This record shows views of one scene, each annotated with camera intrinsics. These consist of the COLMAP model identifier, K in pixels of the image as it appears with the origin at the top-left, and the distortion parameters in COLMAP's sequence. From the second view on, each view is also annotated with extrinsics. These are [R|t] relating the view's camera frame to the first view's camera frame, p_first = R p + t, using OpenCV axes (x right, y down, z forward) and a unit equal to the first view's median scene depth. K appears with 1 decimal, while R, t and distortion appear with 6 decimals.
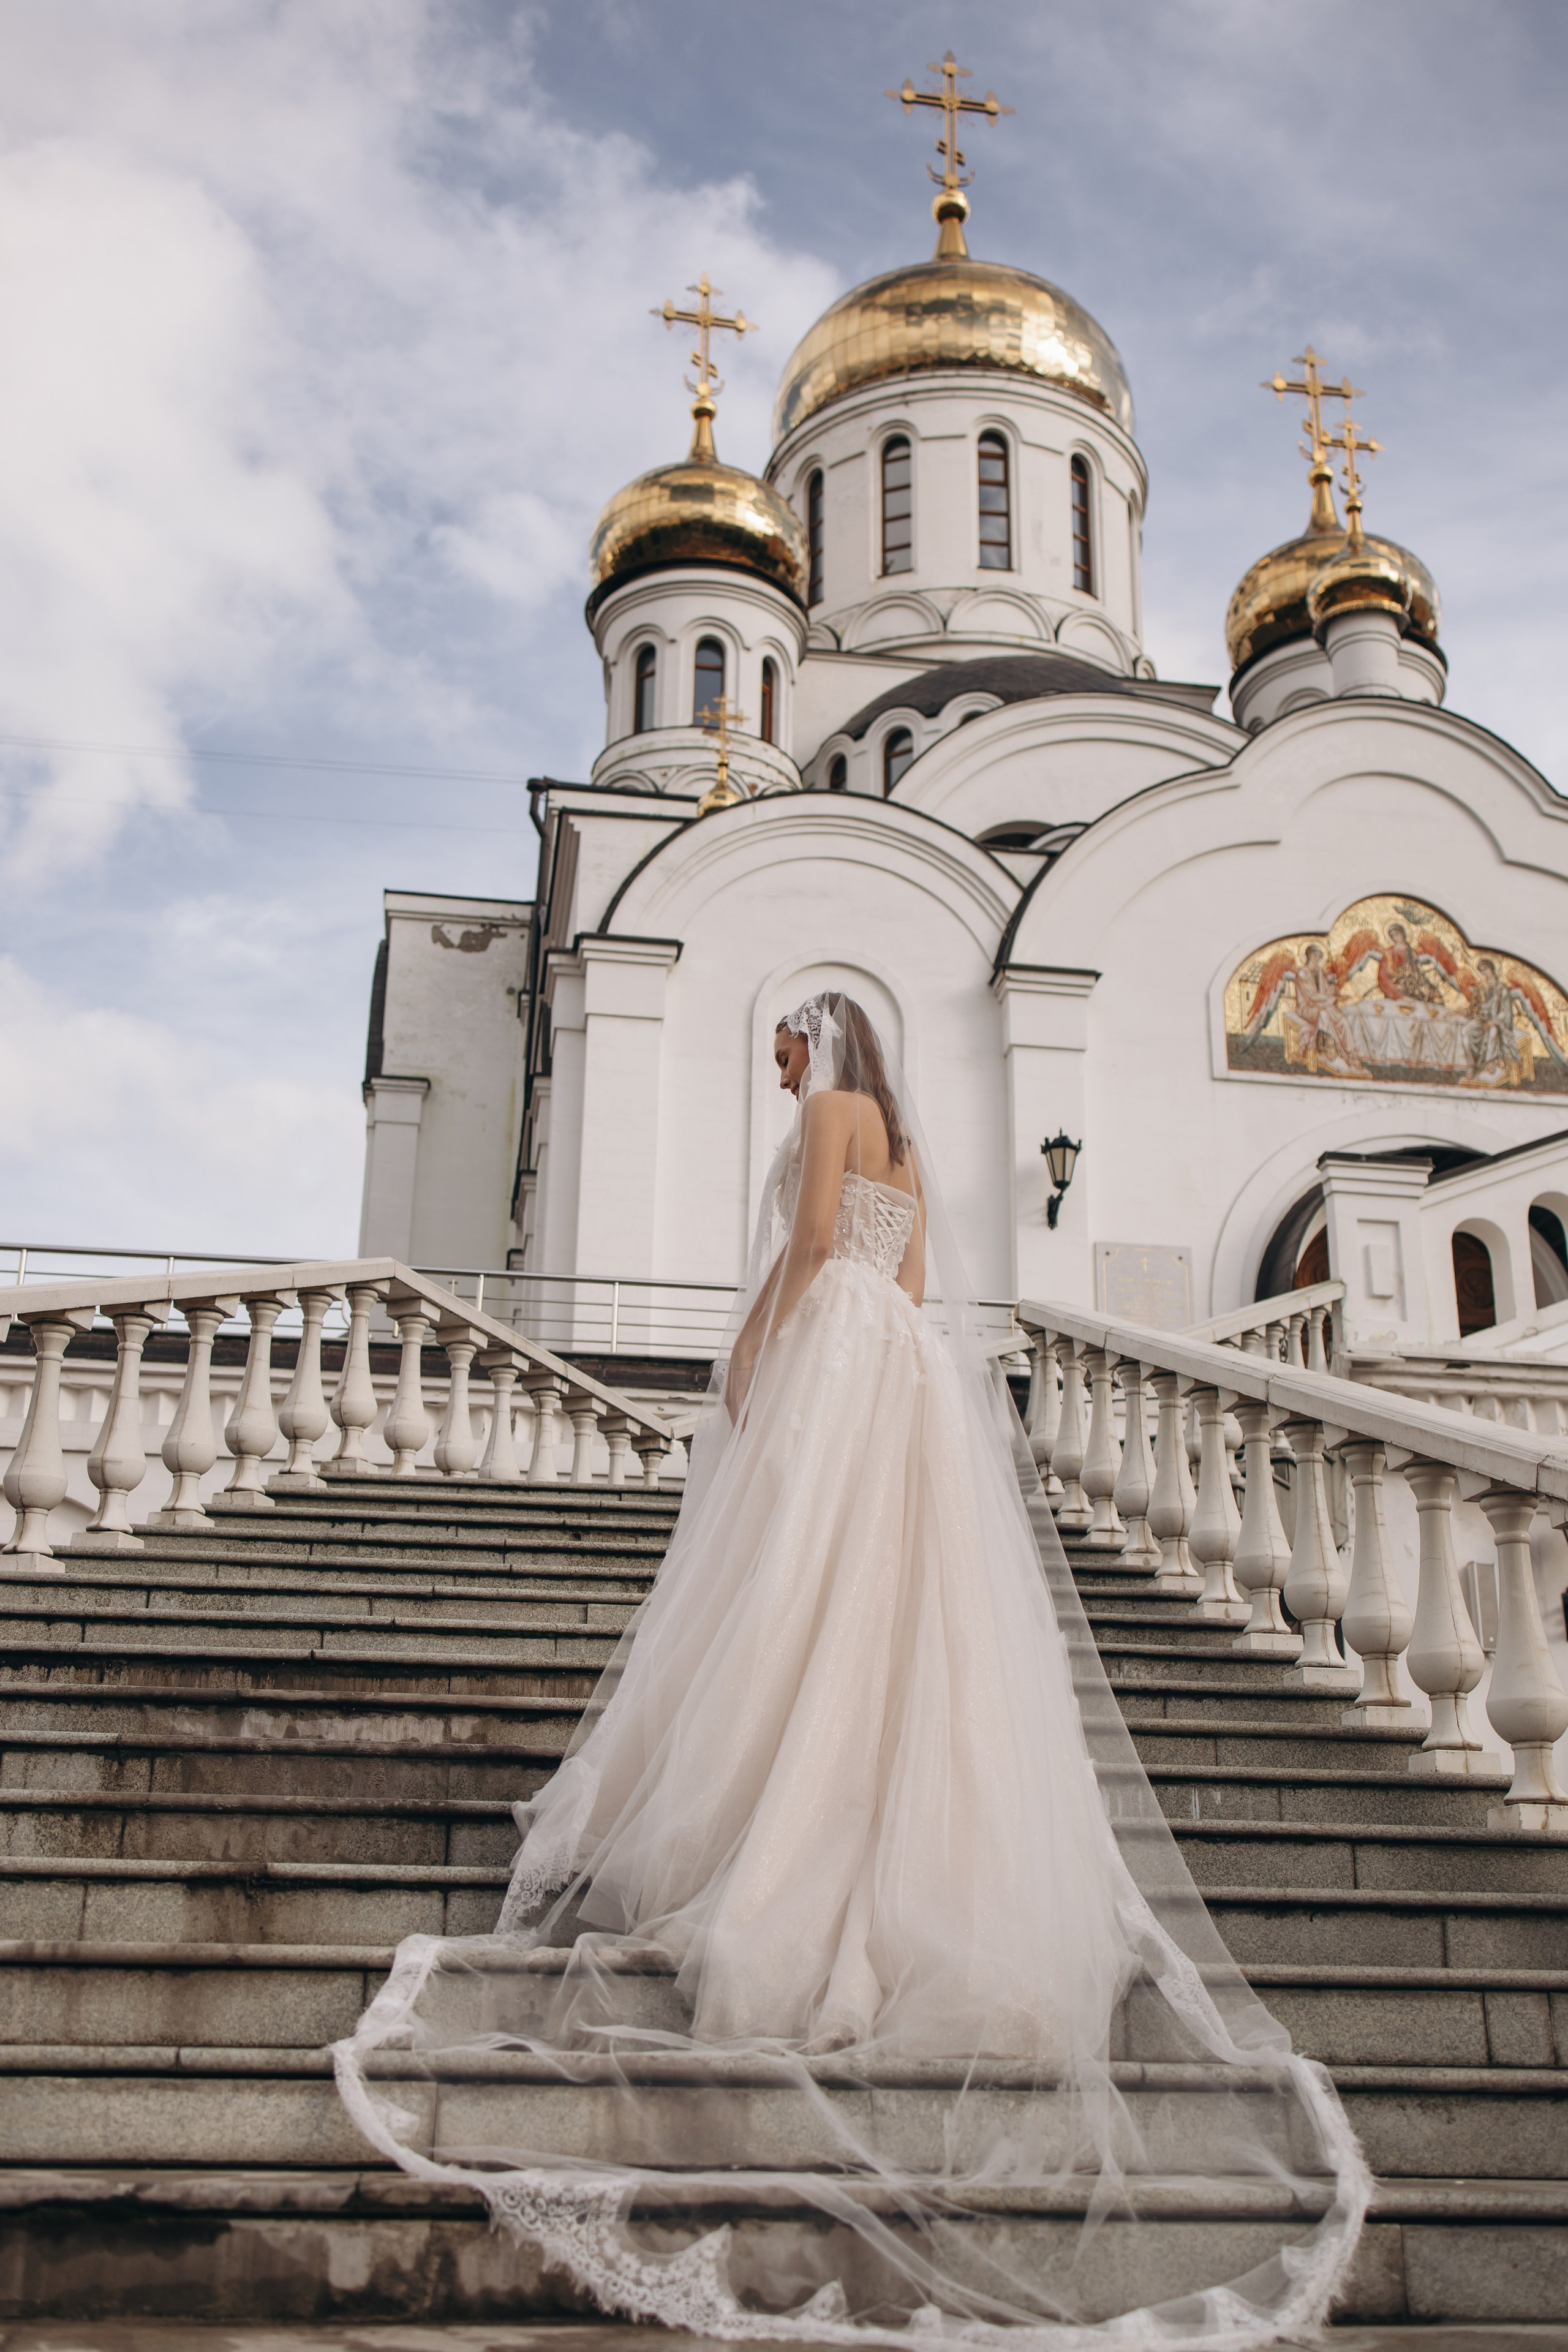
lens RADIAL K [[2320.3, 0, 784.0], [0, 2320.3, 1176.0], [0, 0, 1]] dist [0.010988, 0.005535]
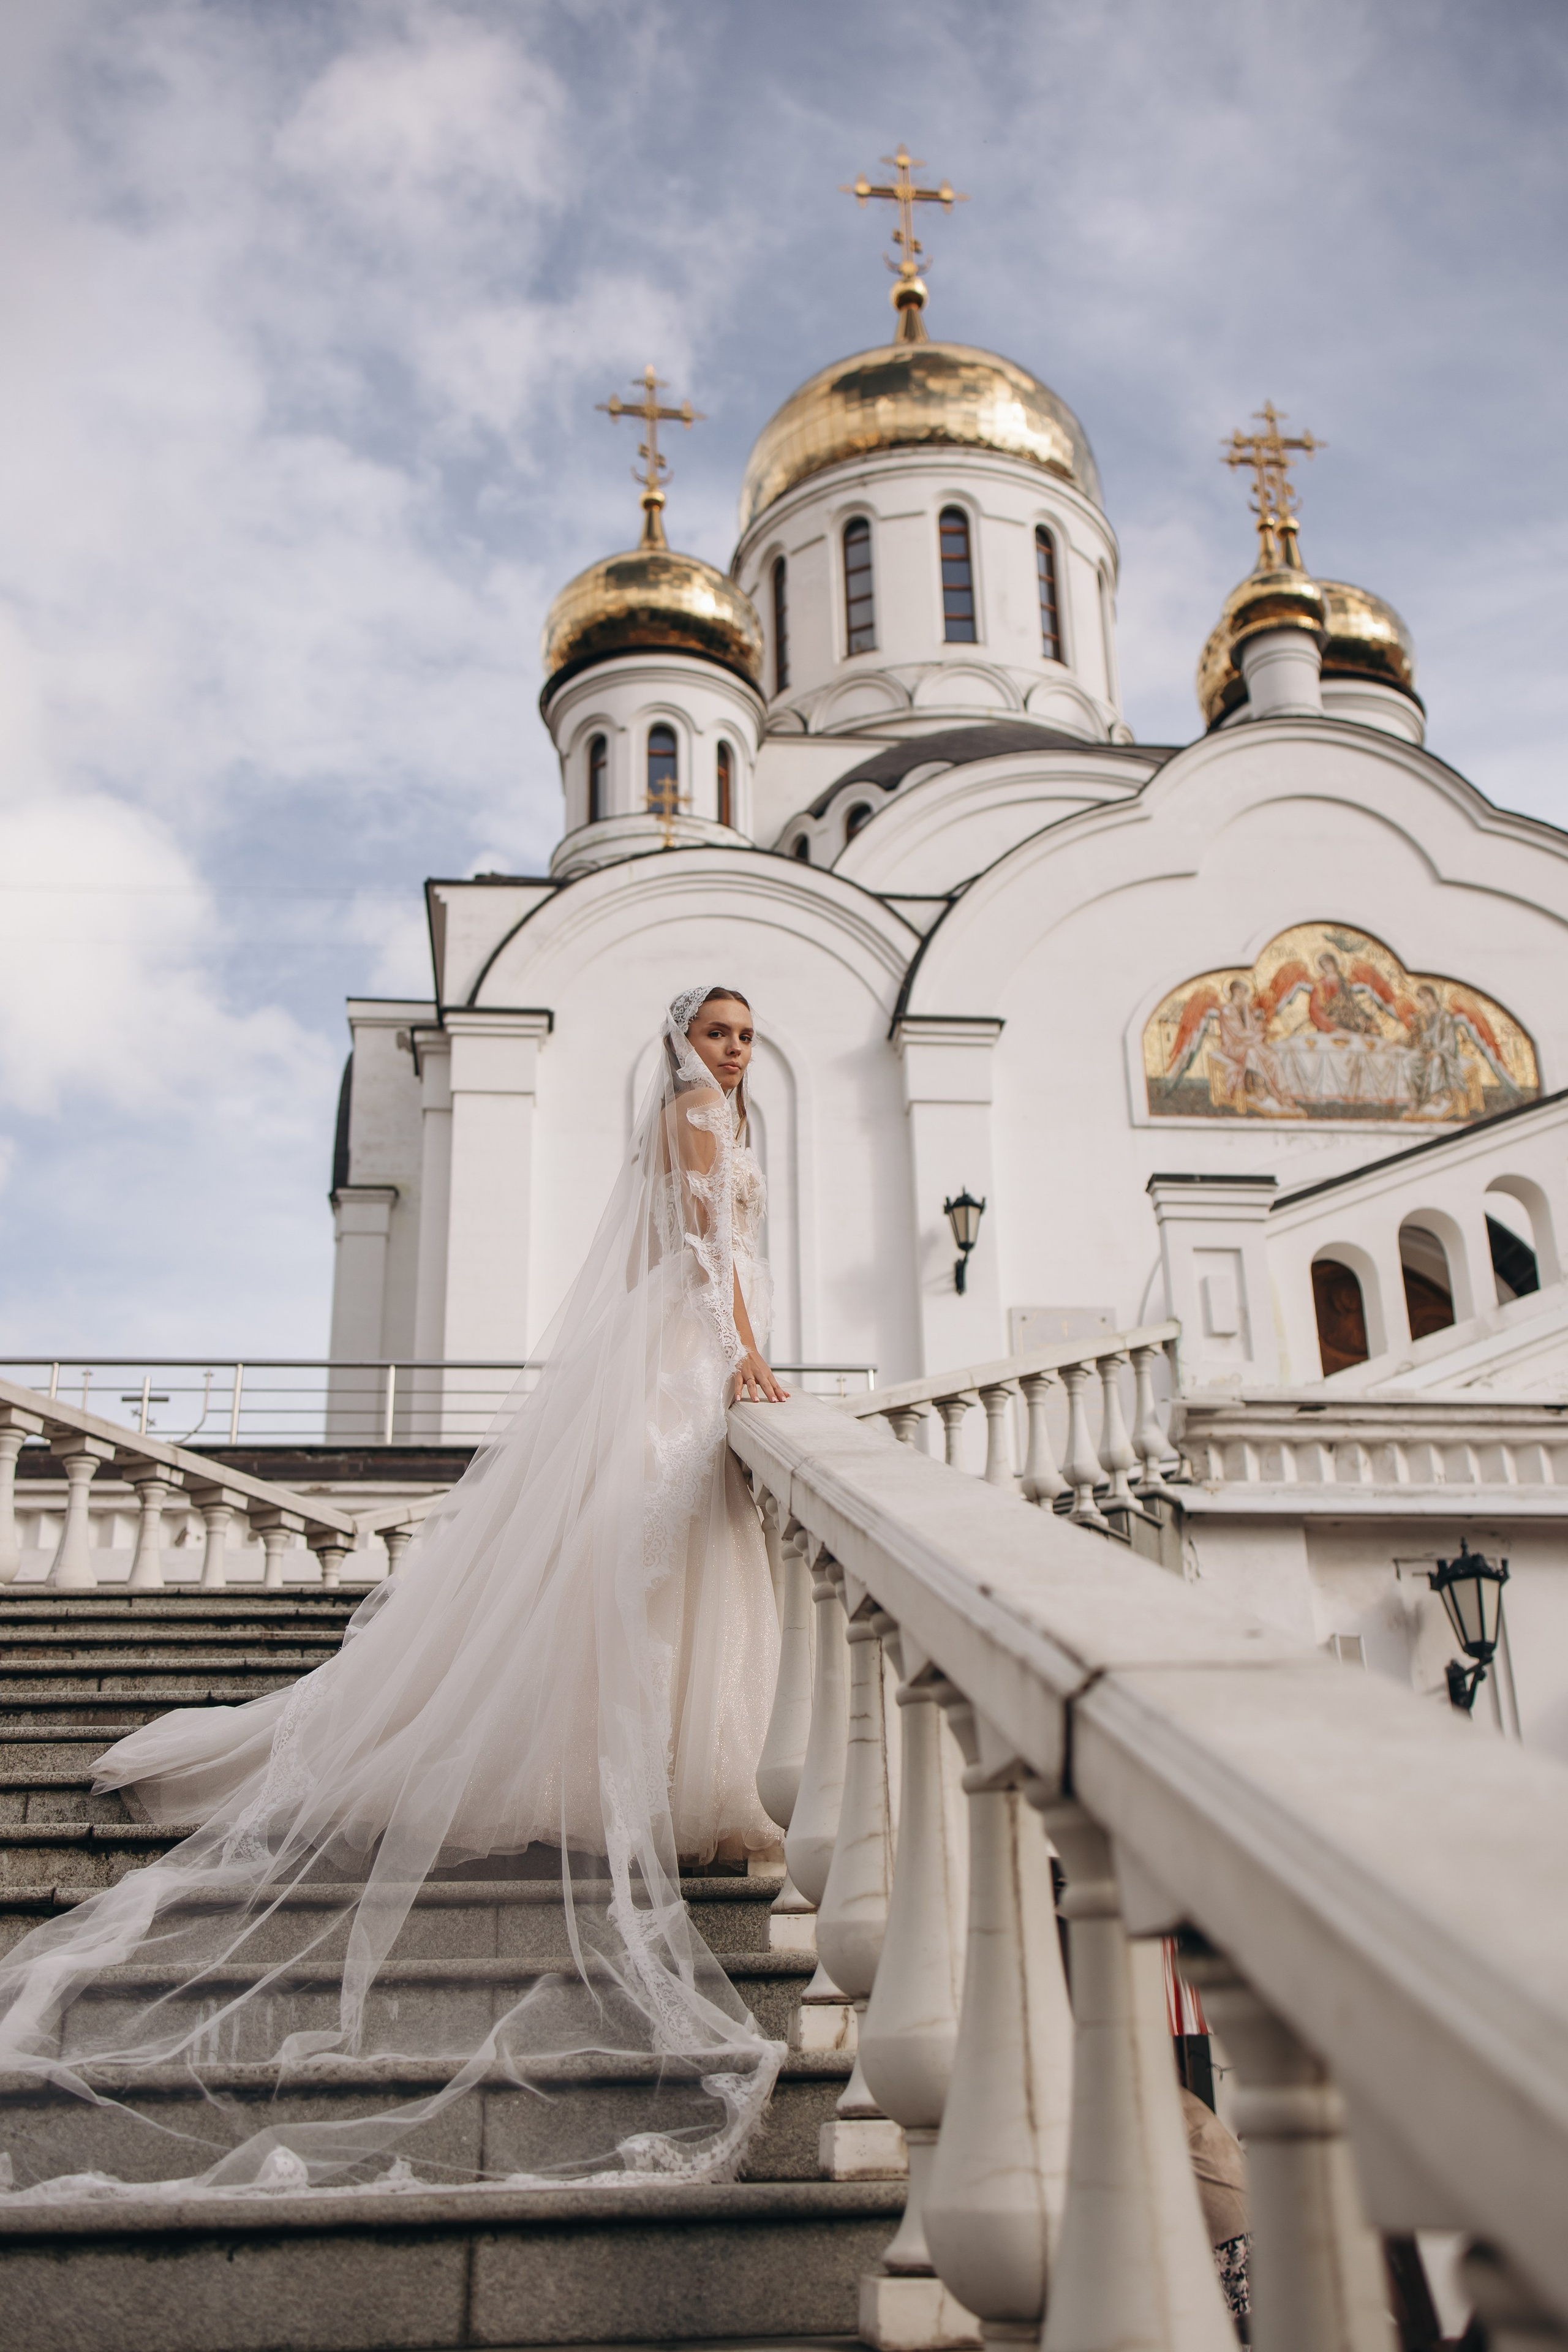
lens RADIAL K [[2293.3, 0, 784.0], [0, 2293.3, 1176.0], [0, 0, 1]] dist [0.002710, 0.019763]
pose [[0.998053, -0.053238, -0.032495, 0.070906], [0.051631, 0.997491, -0.048429, 0.014753], [0.034991, 0.046657, 0.998298, 0.073385]]
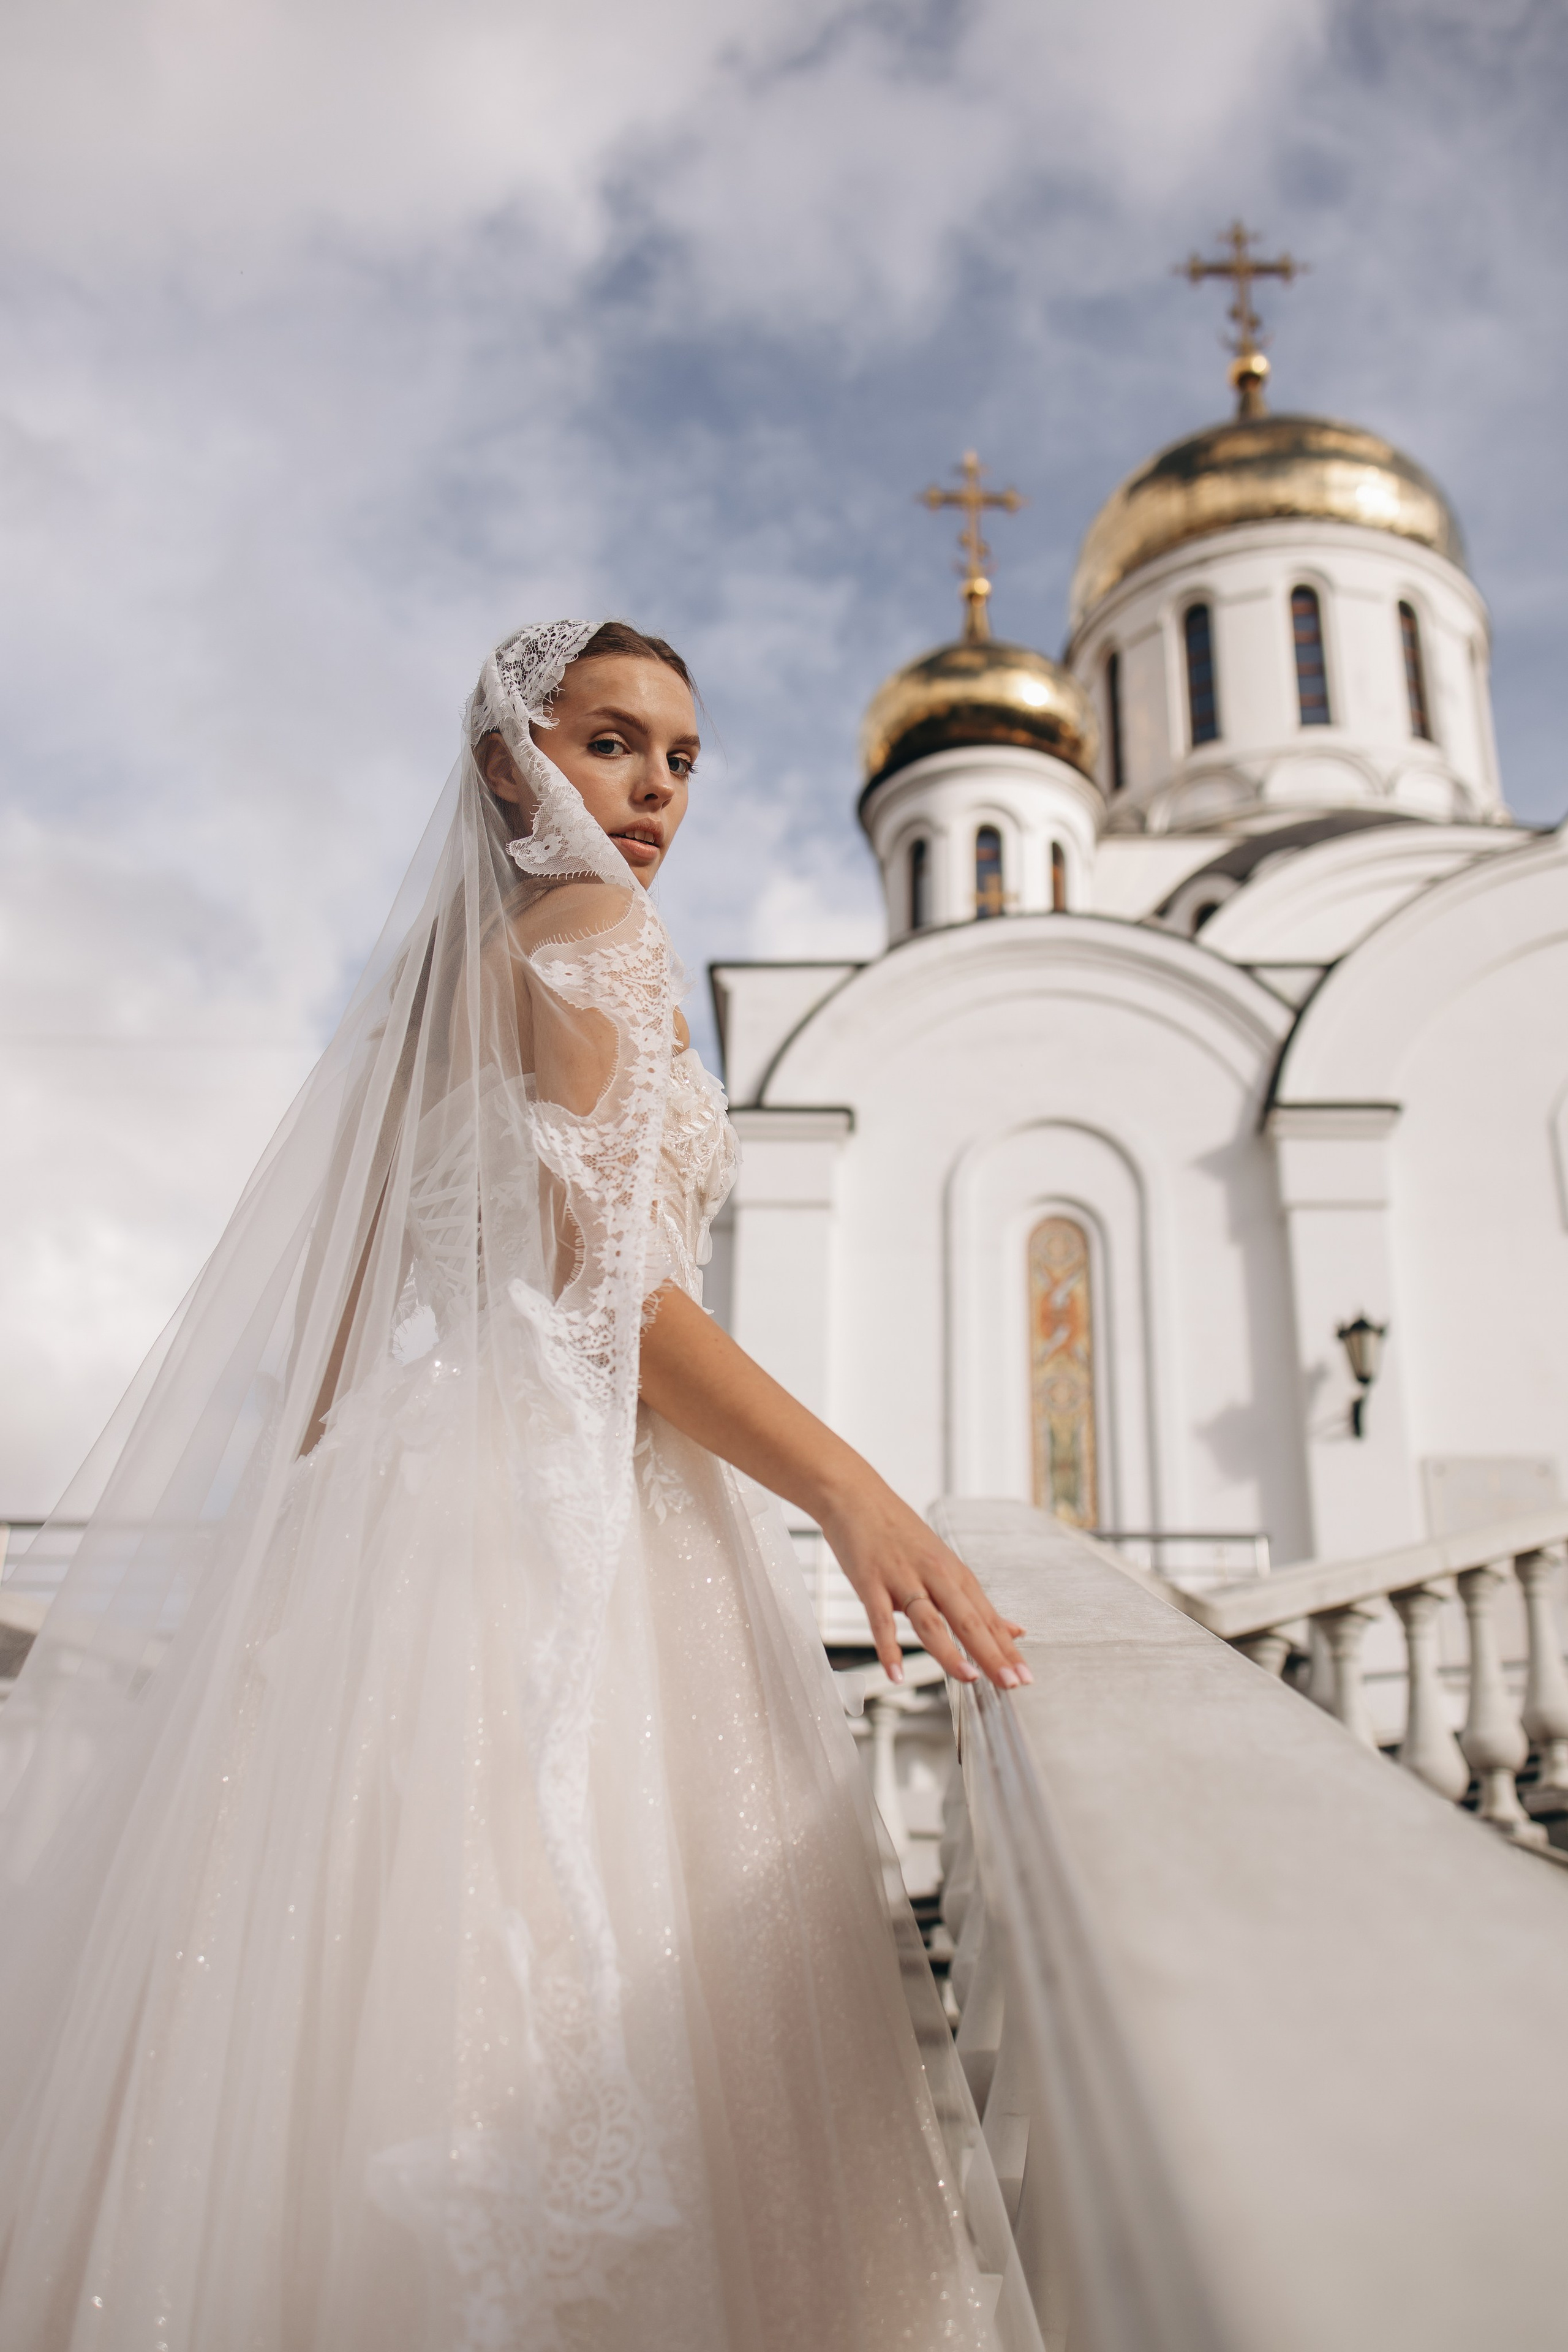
lens RADIAL K [[2320.3, 0, 784.0], [0, 2320.3, 1176.0], [0, 0, 1]] dist [0.010988, 0.005535]
pose [[0.981291, -0.078612, -0.175752, 0.065740], [0.057378, 0.990772, -0.122798, 0.017862], [0.183783, 0.110416, 0.976746, 0.204745]]
